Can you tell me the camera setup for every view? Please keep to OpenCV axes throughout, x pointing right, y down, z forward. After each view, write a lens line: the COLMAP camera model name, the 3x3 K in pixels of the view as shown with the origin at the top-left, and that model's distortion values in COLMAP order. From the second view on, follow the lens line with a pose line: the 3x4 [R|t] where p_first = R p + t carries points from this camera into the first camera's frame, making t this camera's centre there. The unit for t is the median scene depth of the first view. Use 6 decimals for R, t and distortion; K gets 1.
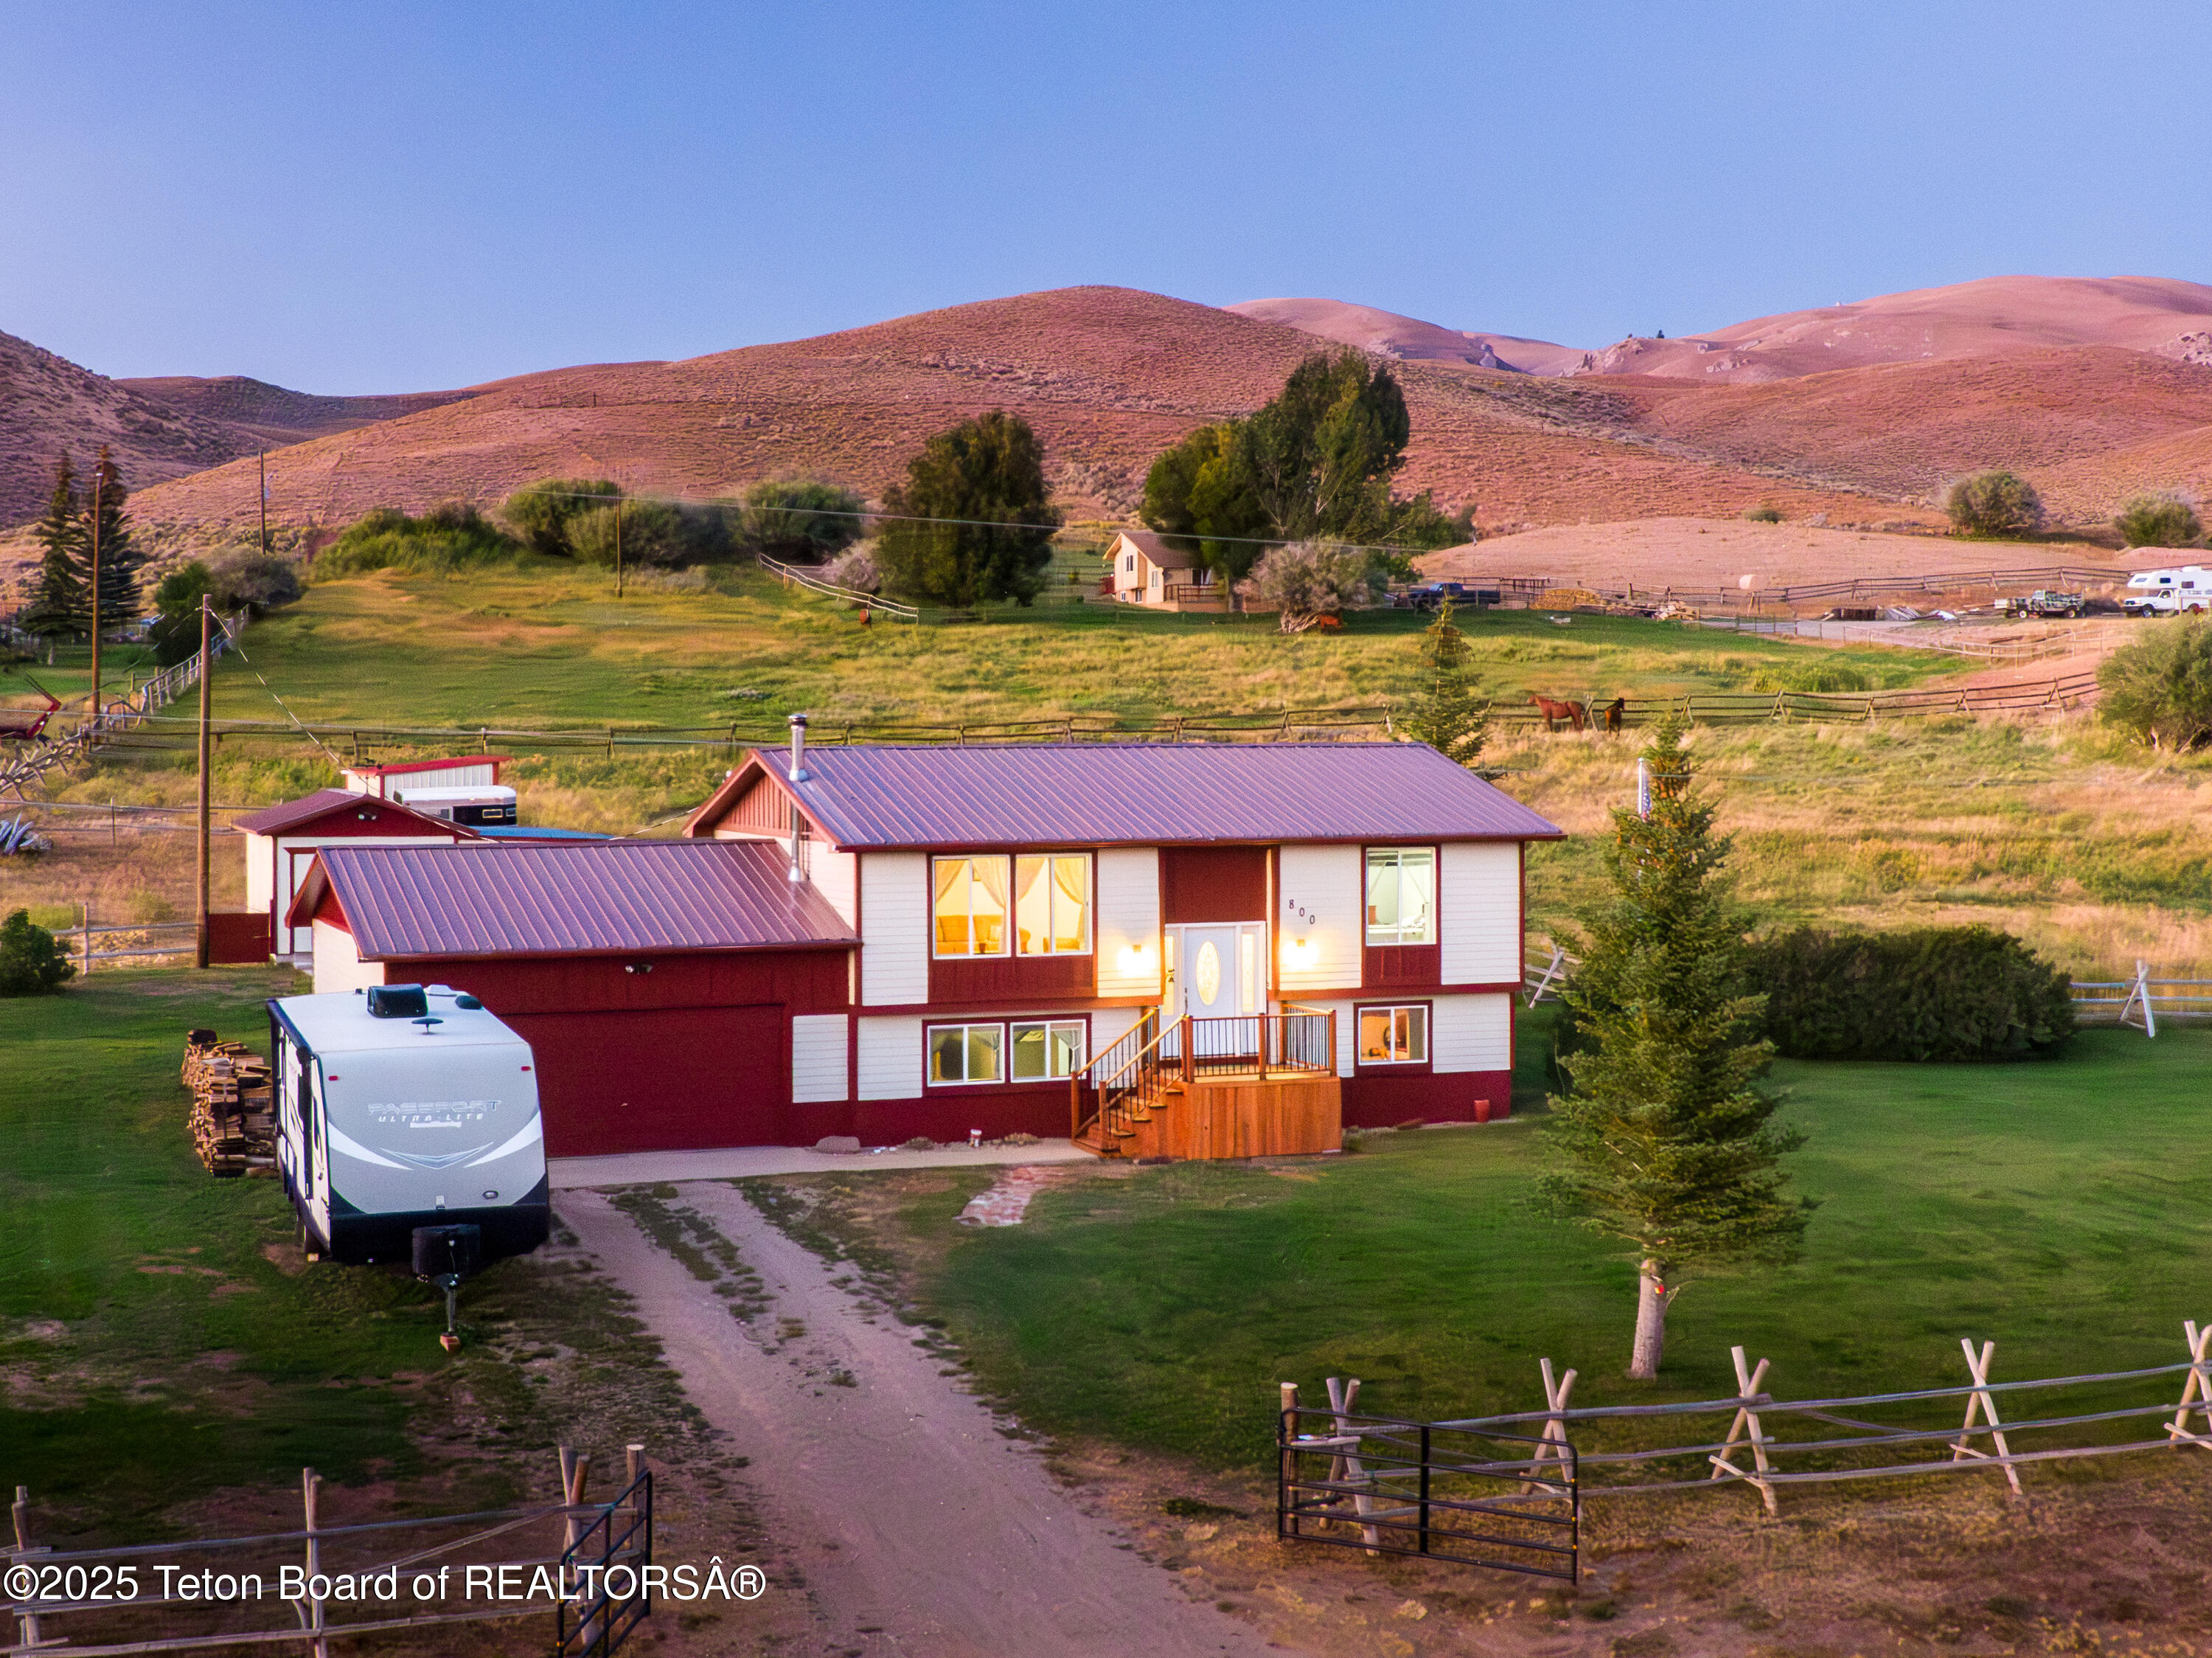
lens RADIAL K [[3300.0, 0, 1156.3], [0, 3300.0, 793.8], [0, 0, 1]] dist [0.029762, 0.000000]
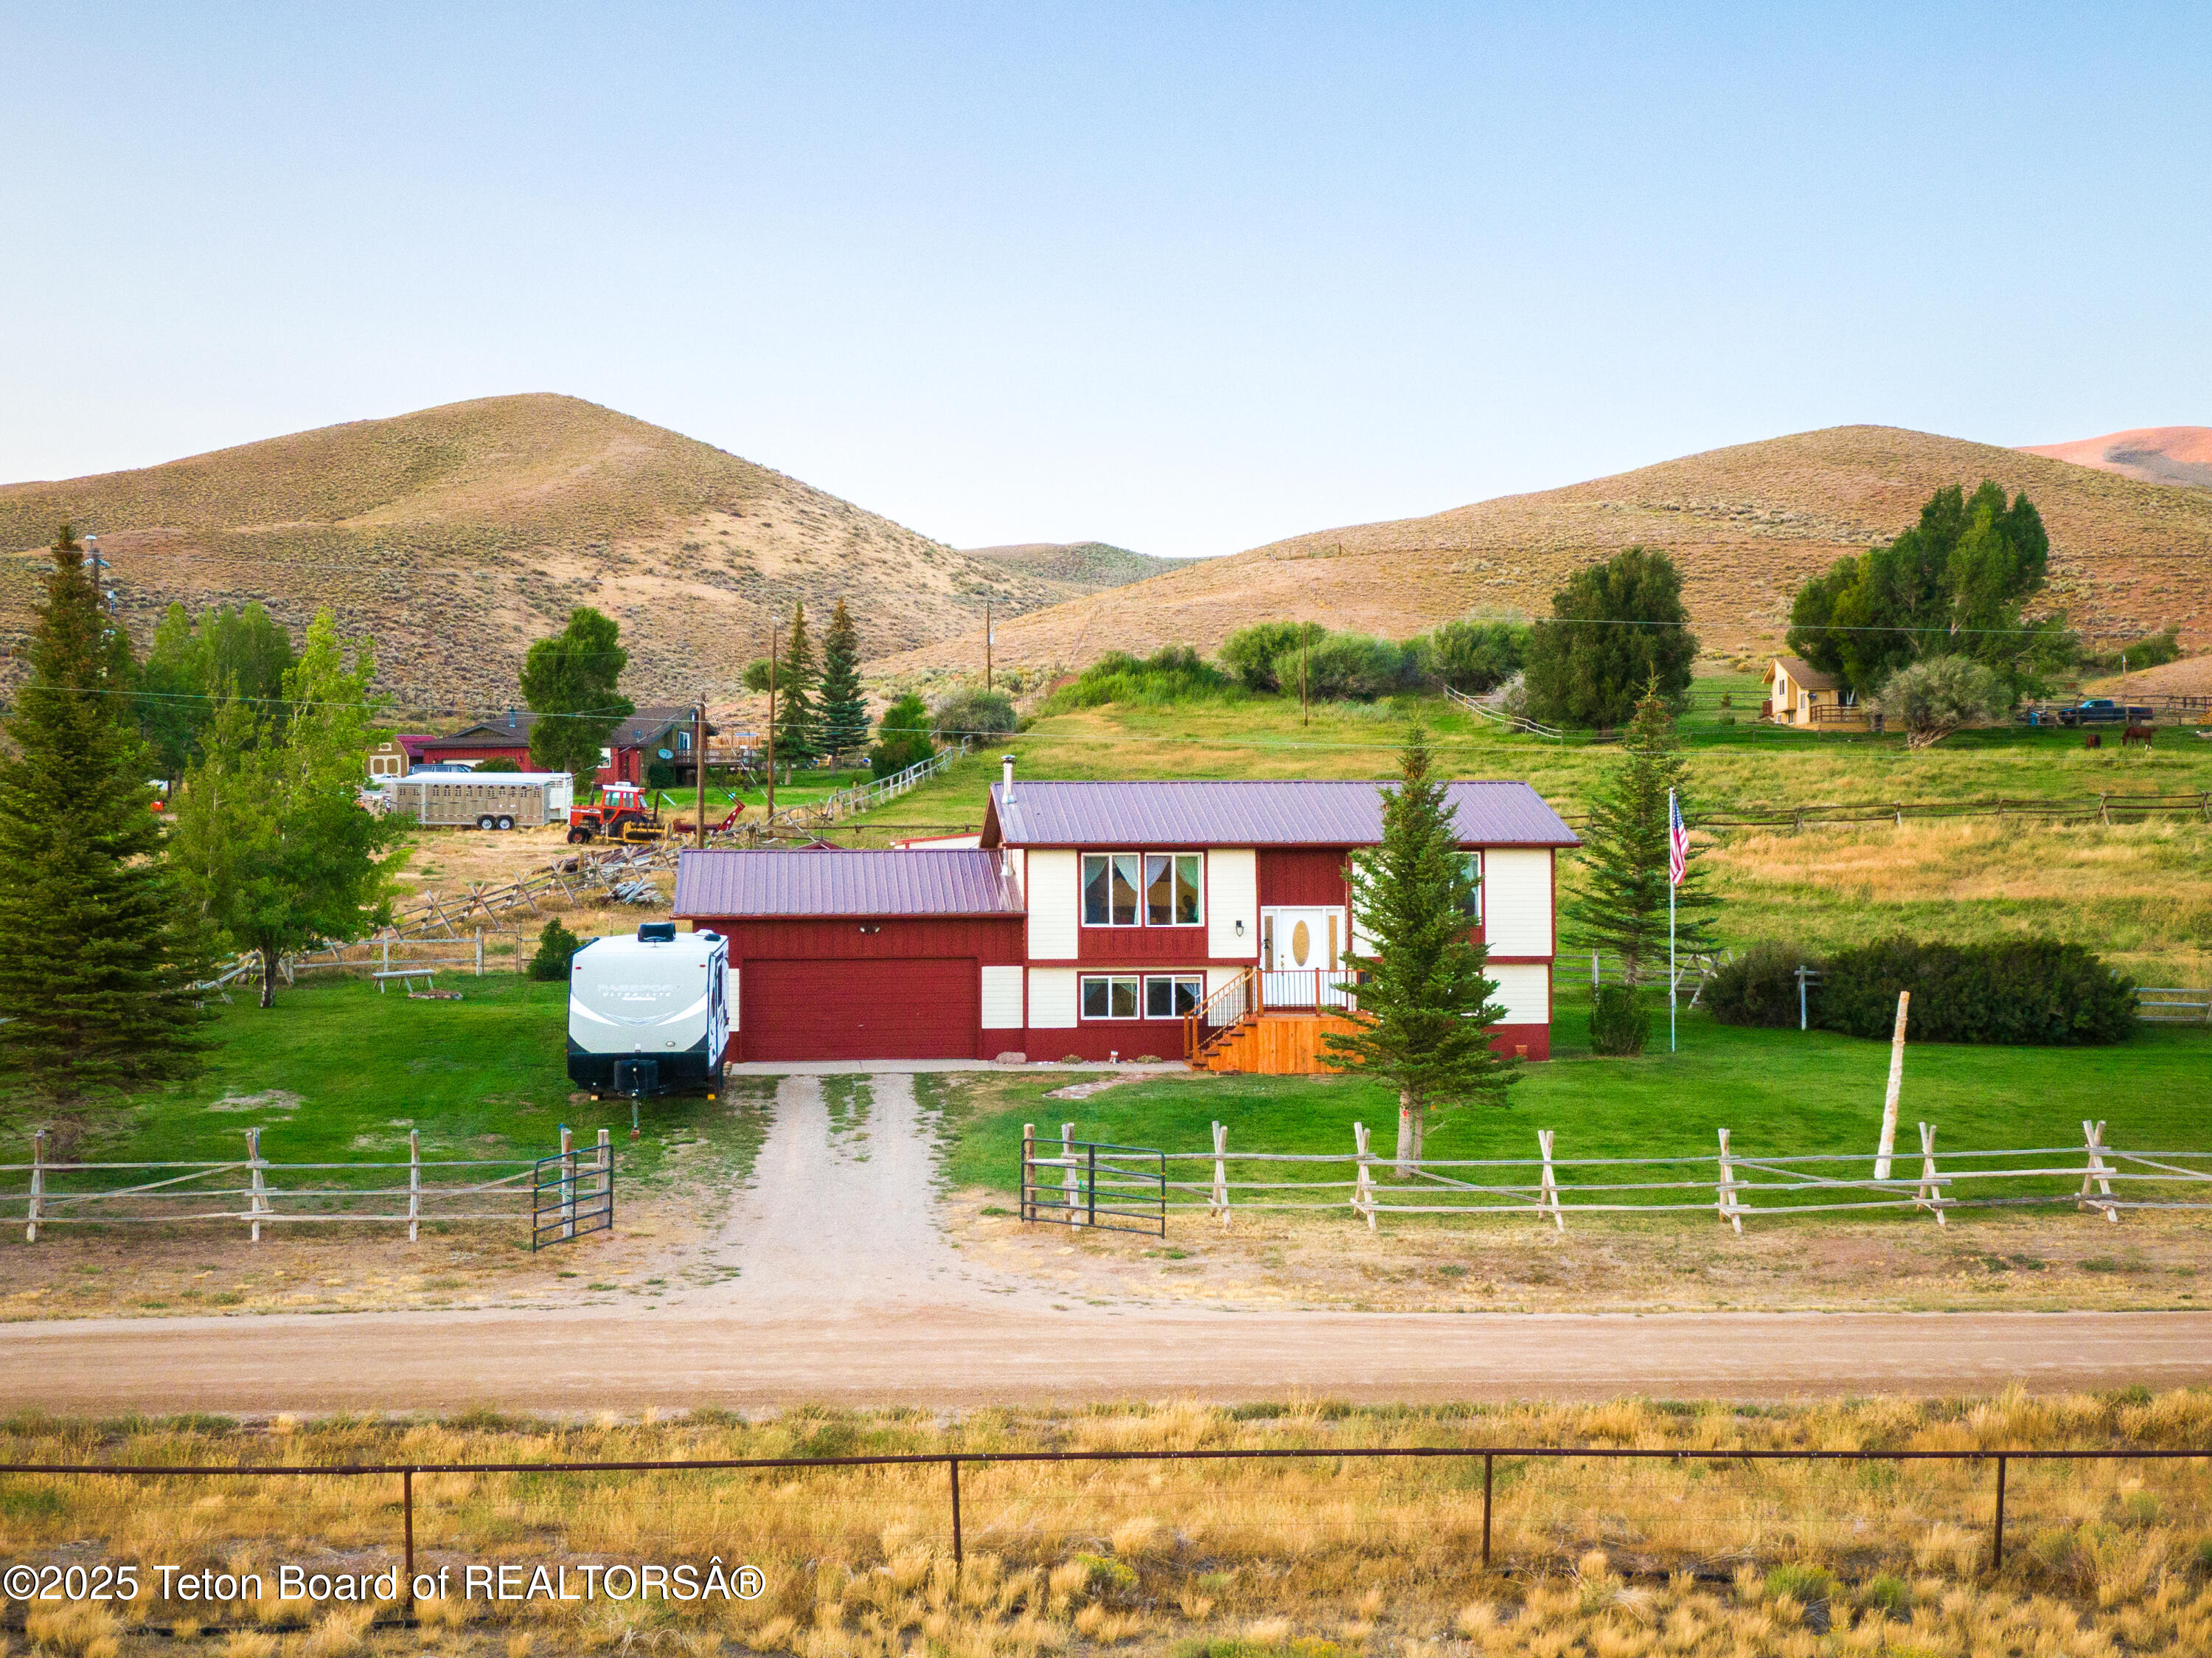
lens RADIAL K [[3300.0, 0, 1103.2], [0, 3300.0, 822.2], [0, 0, 1]] dist [0.029762, 0.000000]
pose [[0.961872, -0.006330, -0.273426, 0.173903], [-0.003792, 0.999327, -0.036474, 0.030749], [0.273473, 0.036121, 0.961201, -0.180366]]
